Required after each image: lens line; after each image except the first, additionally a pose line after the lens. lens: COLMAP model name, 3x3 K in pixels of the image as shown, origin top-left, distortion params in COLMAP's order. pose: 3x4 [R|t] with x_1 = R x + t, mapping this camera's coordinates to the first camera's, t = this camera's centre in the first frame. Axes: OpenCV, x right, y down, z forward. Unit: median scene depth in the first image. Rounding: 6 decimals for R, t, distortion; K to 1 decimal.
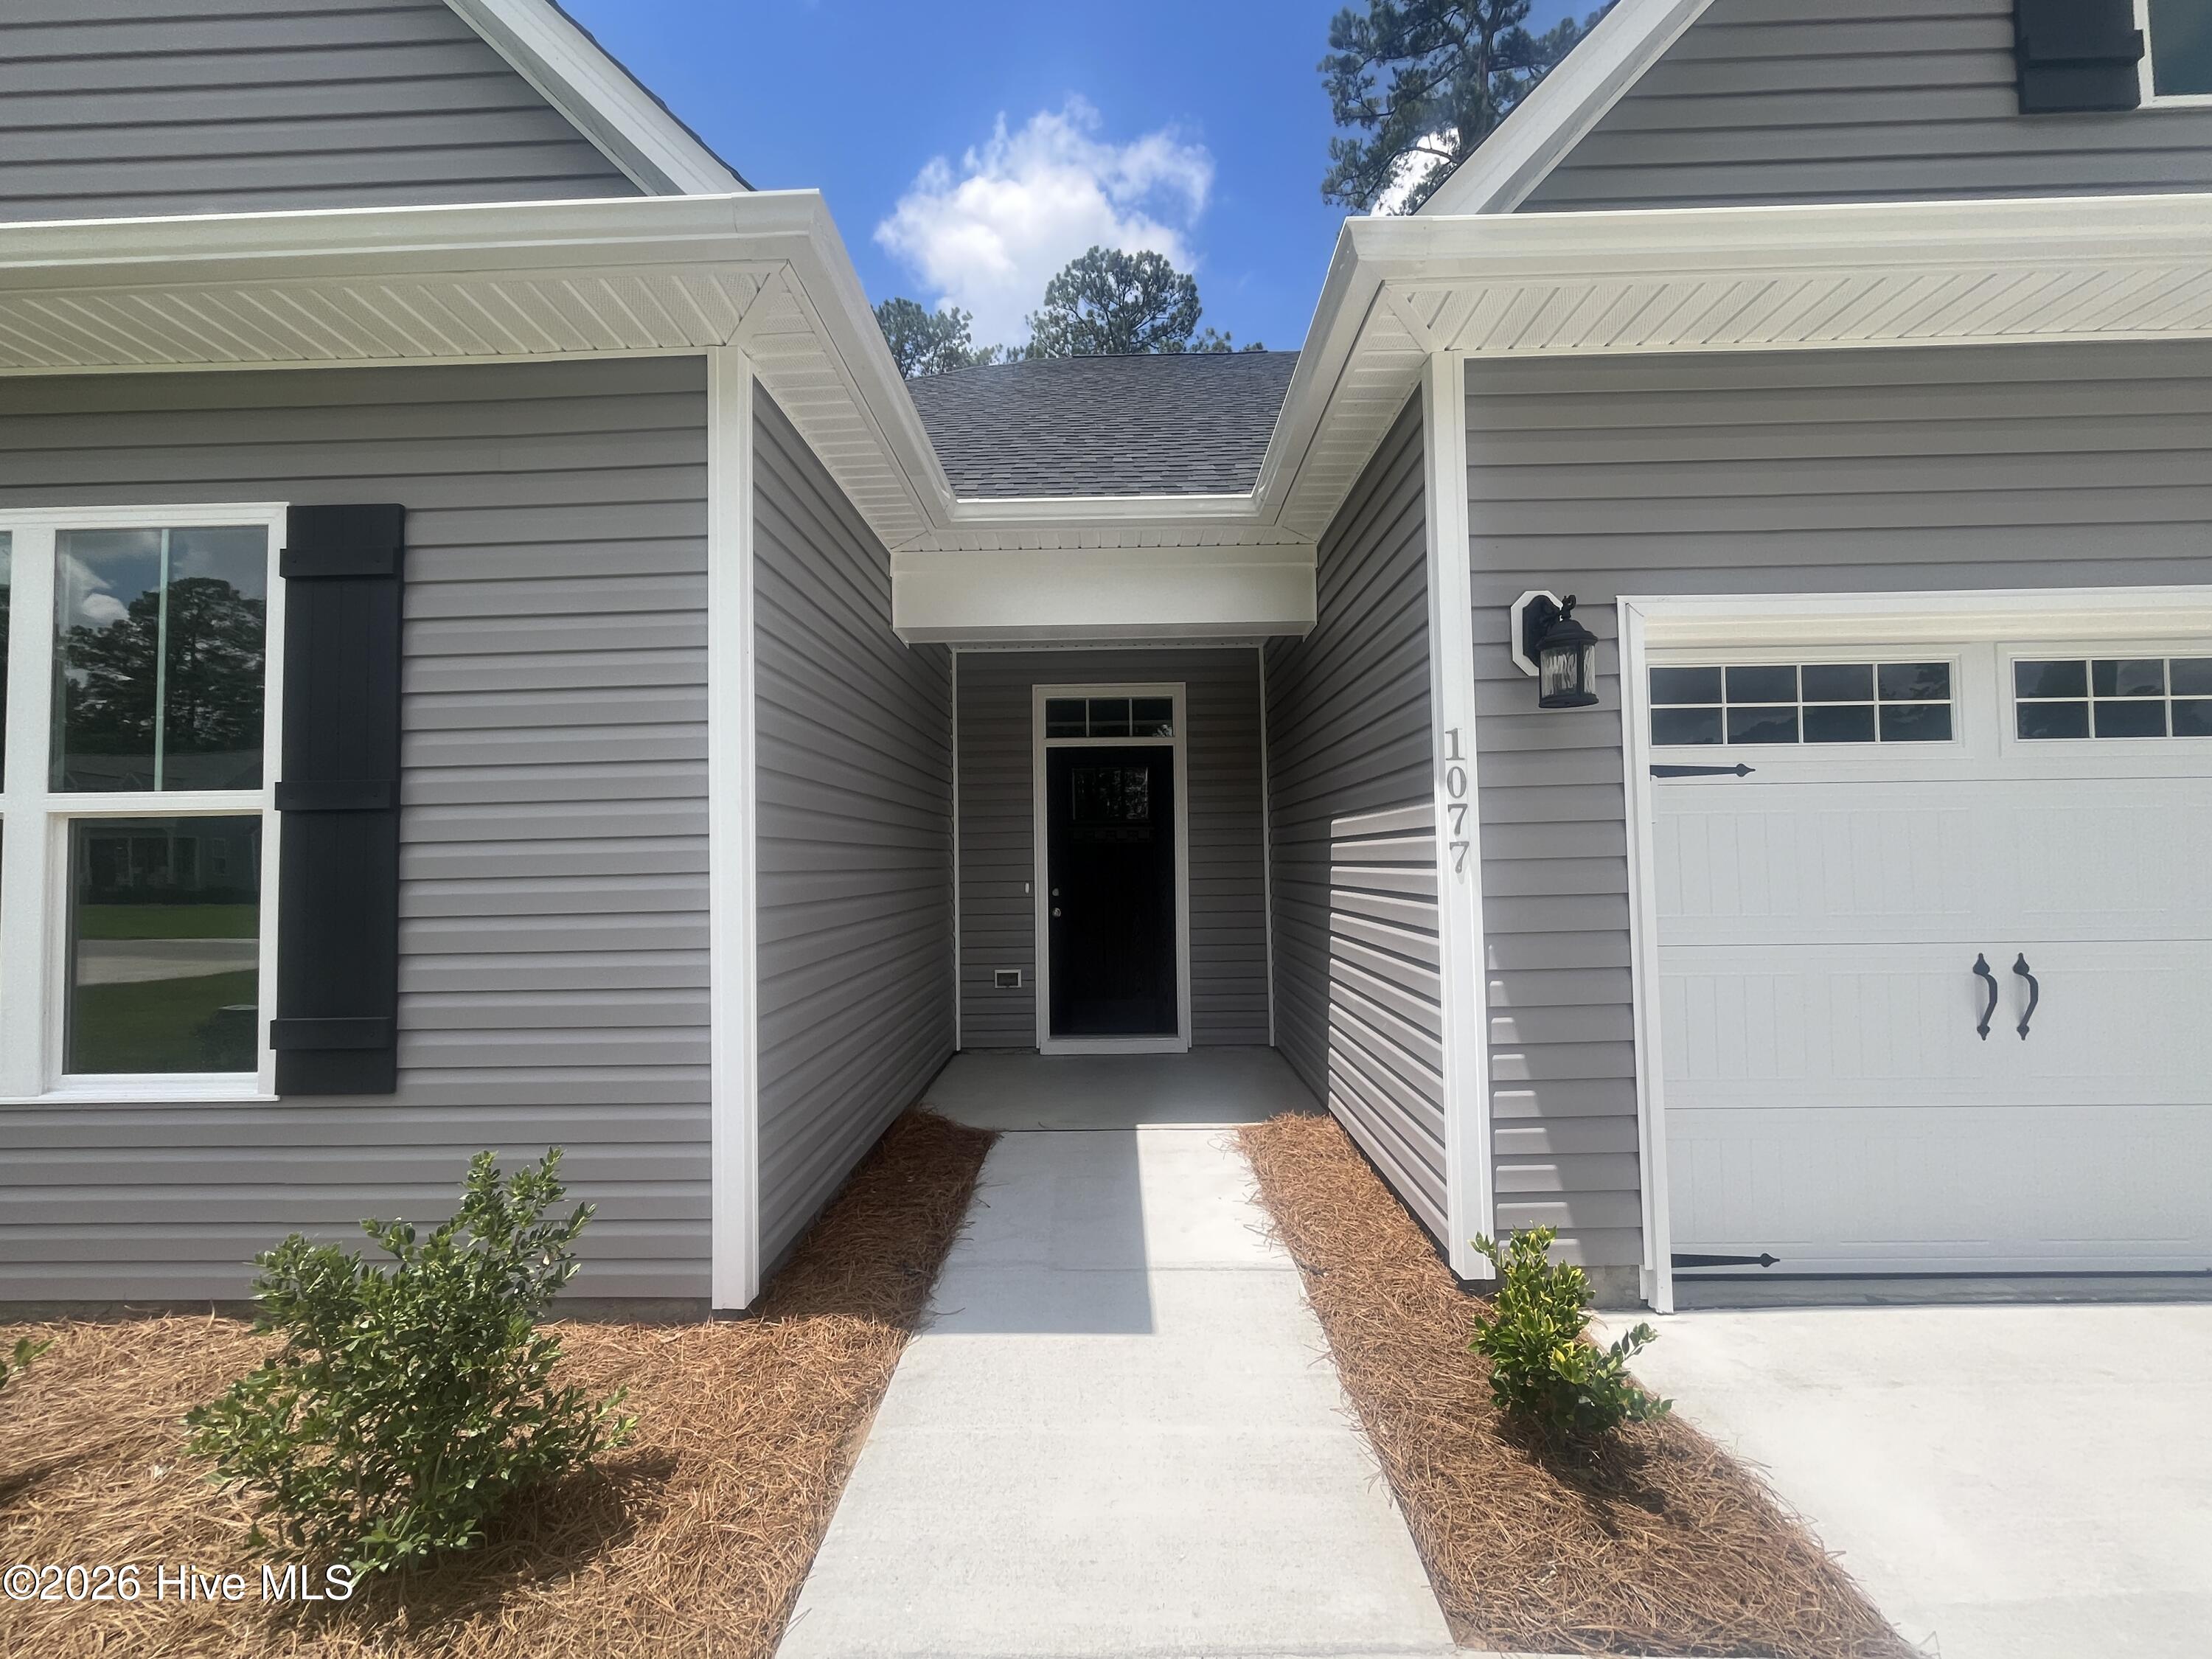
lens RADIAL K [[910.9, 0, 1099.4], [0, 910.9, 830.6], [0, 0, 1]] dist [-0.004431, -0.000518]
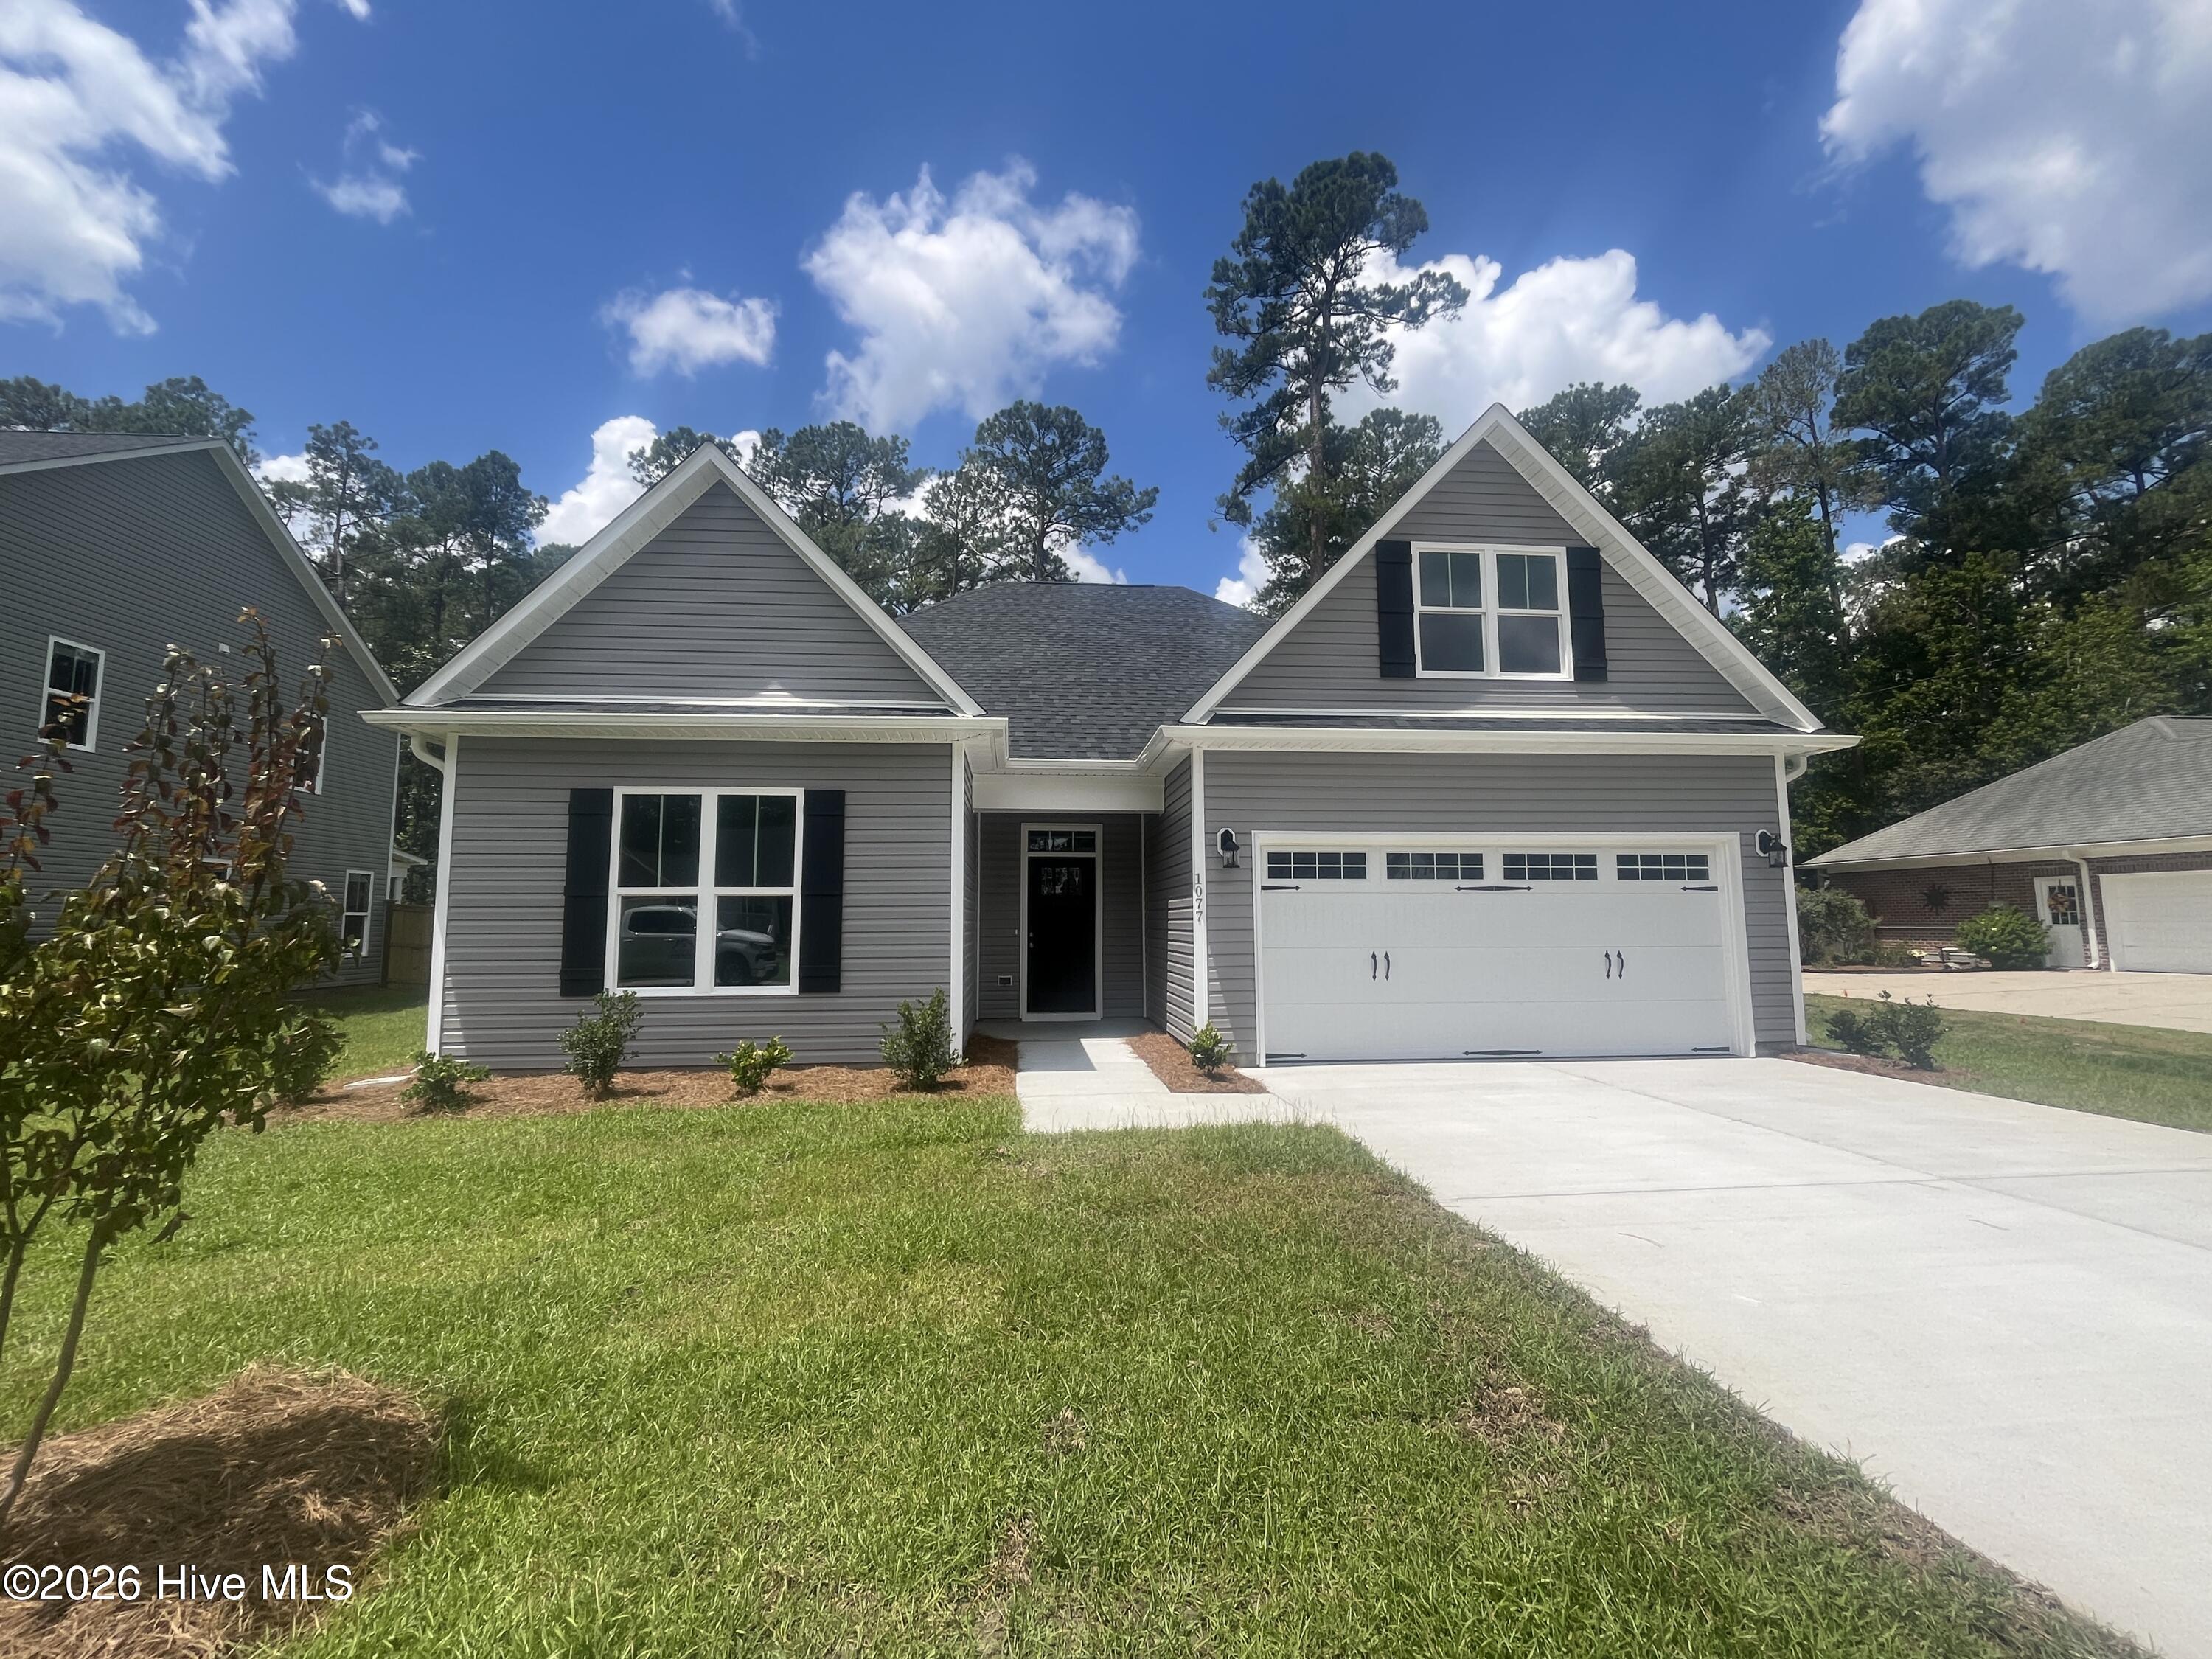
lens RADIAL K [[910.9, 0, 1099.4], [0, 910.9, 830.6], [0, 0, 1]] dist [-0.004431, -0.000518]
pose [[0.993473, 0.024312, 0.111448, -0.122587], [-0.016672, 0.997479, -0.068980, -0.017887], [-0.112844, 0.066672, 0.991373, -0.879872]]
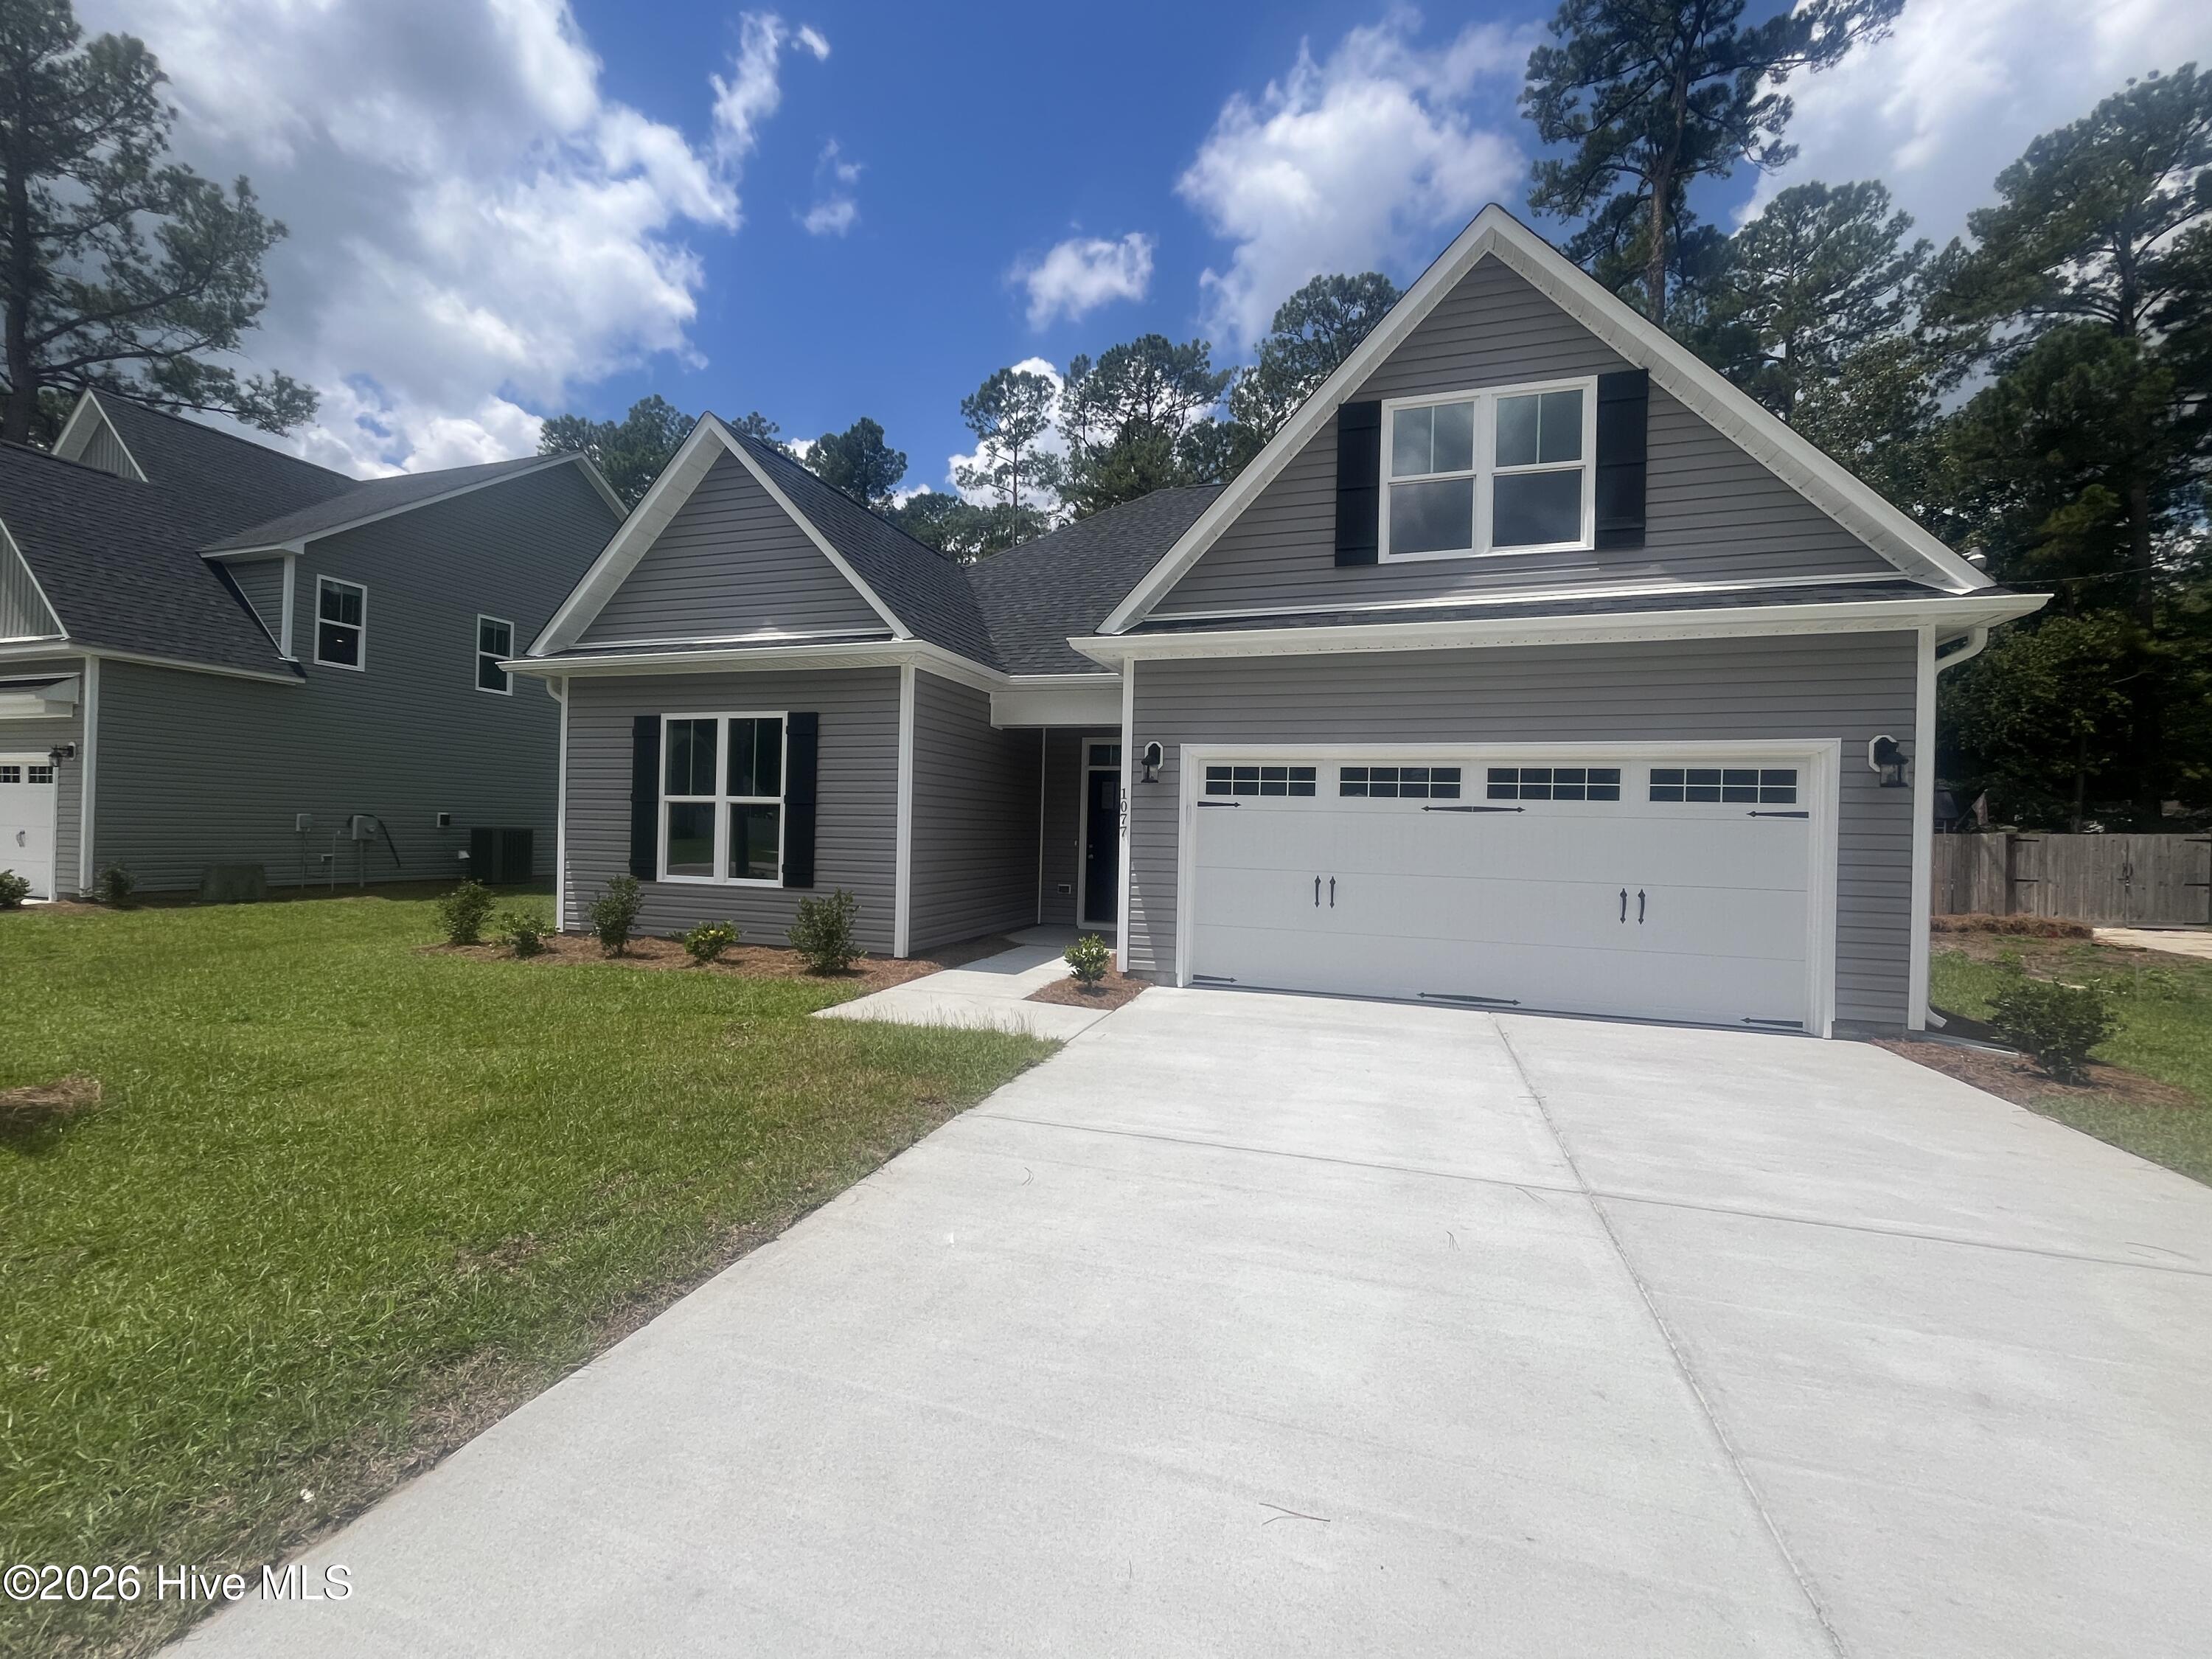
lens RADIAL K [[879.8, 0, 1101.1], [0, 879.8, 834.5], [0, 0, 1]] dist [0.000079, 0.000060]
pose [[0.958533, 0.042888, -0.281735, 0.508740], [-0.032260, 0.998586, 0.042256, -0.035876], [0.283149, -0.031415, 0.958561, -0.797342]]
